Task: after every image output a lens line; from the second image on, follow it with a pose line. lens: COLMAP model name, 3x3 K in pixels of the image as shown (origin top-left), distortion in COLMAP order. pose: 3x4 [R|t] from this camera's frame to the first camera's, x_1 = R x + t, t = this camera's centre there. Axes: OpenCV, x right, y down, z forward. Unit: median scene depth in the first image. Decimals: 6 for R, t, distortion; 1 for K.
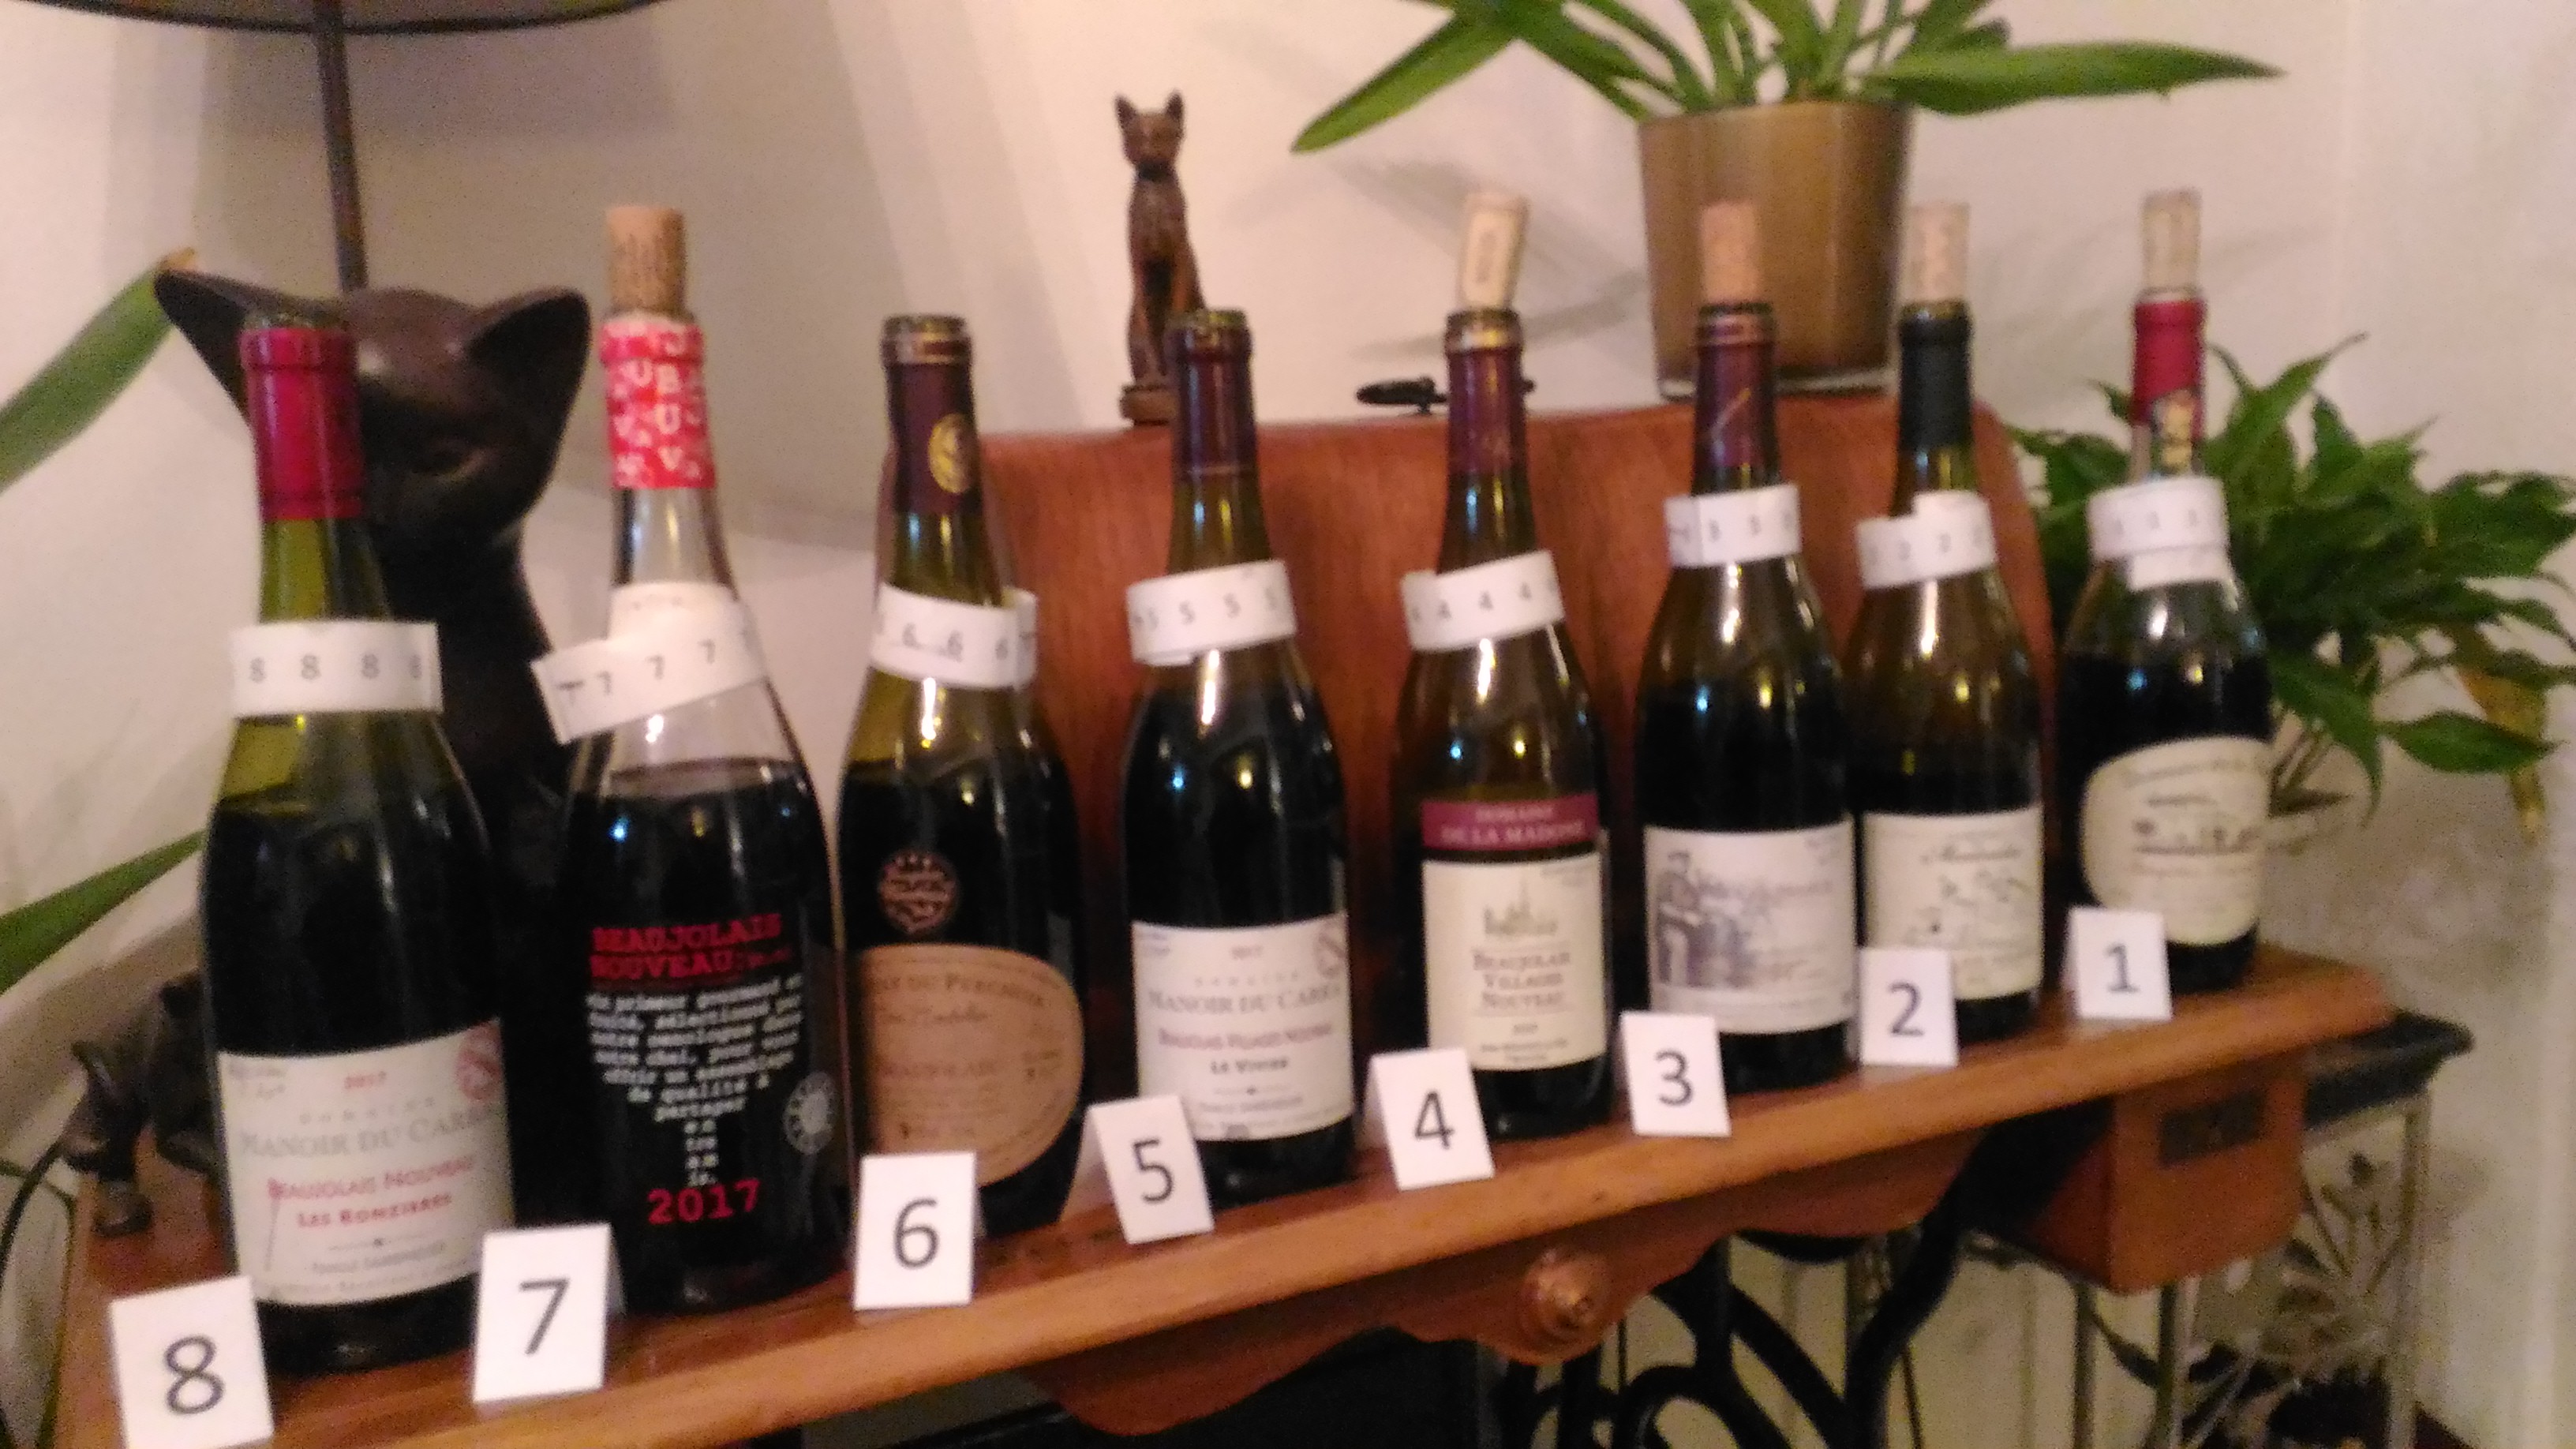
lens RADIAL K [[1958.0, 0, 1285.5], [0, 1958.0, 713.4], [0, 0, 1]] dist [0.080947, -0.126835]
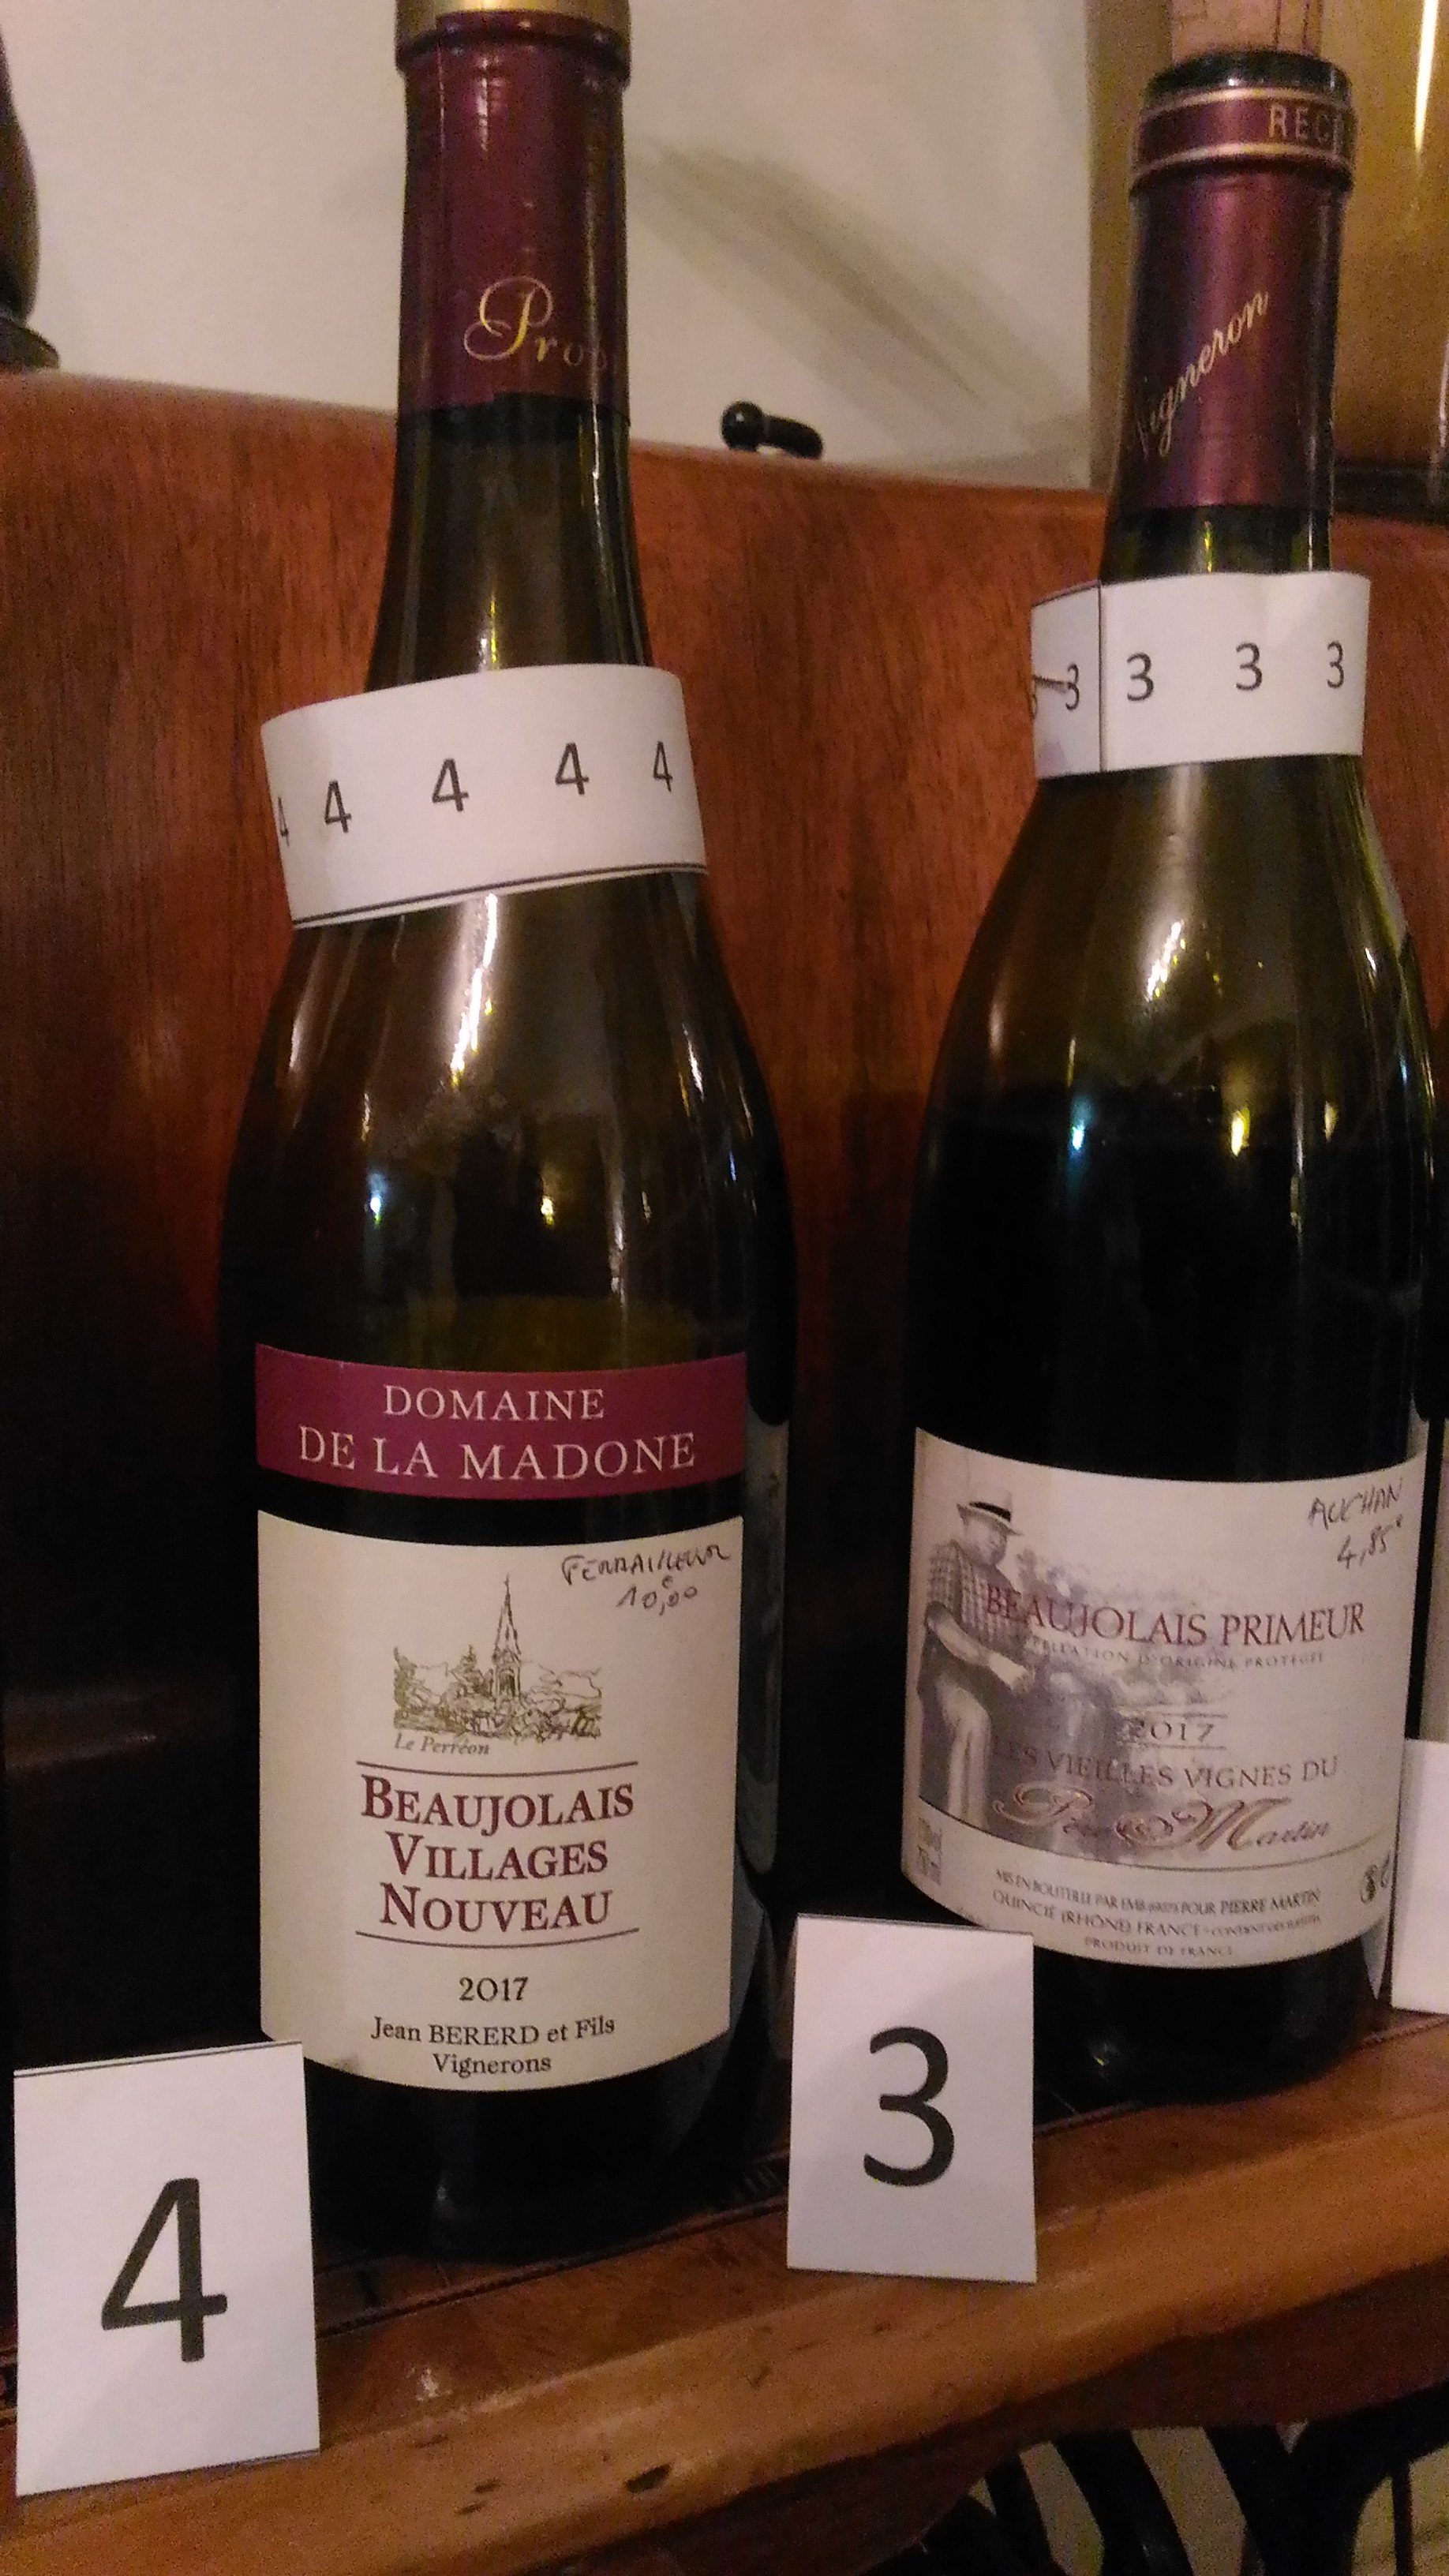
lens RADIAL K [[1958.0, 0, 724.5], [0, 1958.0, 1288.0], [0, 0, 1]] dist [0.080947, -0.126835]
pose [[0.997122, 0.072109, -0.023424, 0.154335], [-0.070187, 0.994746, 0.074521, 0.001523], [0.028674, -0.072662, 0.996944, 0.608737]]
